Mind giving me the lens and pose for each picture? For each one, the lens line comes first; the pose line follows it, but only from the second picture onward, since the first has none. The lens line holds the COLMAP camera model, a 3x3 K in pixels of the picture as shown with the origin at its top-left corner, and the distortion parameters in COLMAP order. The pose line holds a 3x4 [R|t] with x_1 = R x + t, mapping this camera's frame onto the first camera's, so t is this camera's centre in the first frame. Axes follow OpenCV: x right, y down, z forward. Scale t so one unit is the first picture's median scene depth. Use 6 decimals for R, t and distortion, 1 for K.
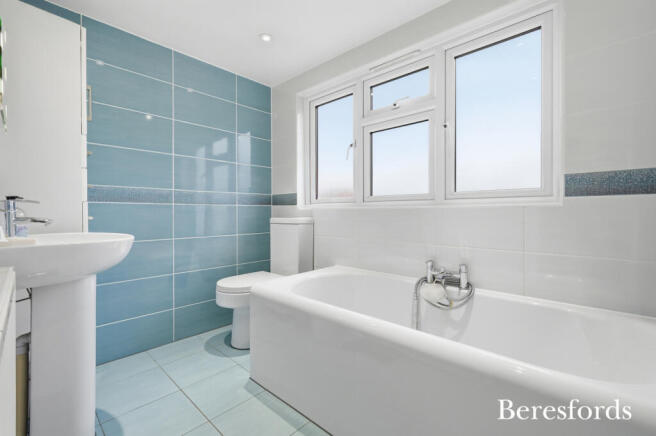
lens RADIAL K [[287.9, 0, 327.9], [0, 287.9, 215.0], [0, 0, 1]] dist [-0.023002, -0.001903]
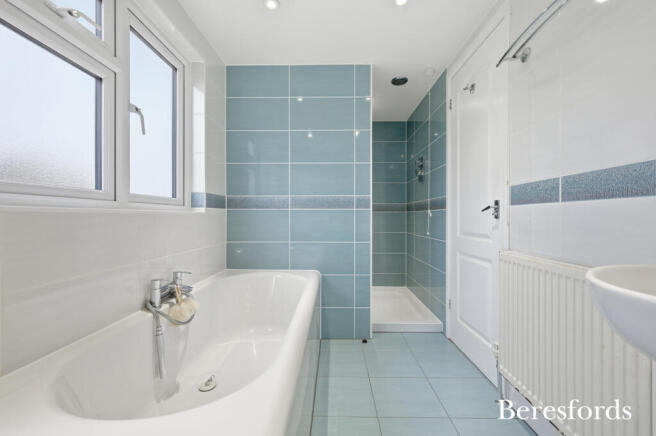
lens RADIAL K [[287.9, 0, 329.1], [0, 287.9, 221.1], [0, 0, 1]] dist [-0.023002, -0.001903]
pose [[0.679320, 0.001798, -0.733840, 0.324353], [0.003701, 0.999976, 0.005876, -0.000834], [0.733833, -0.006707, 0.679297, 0.350843]]
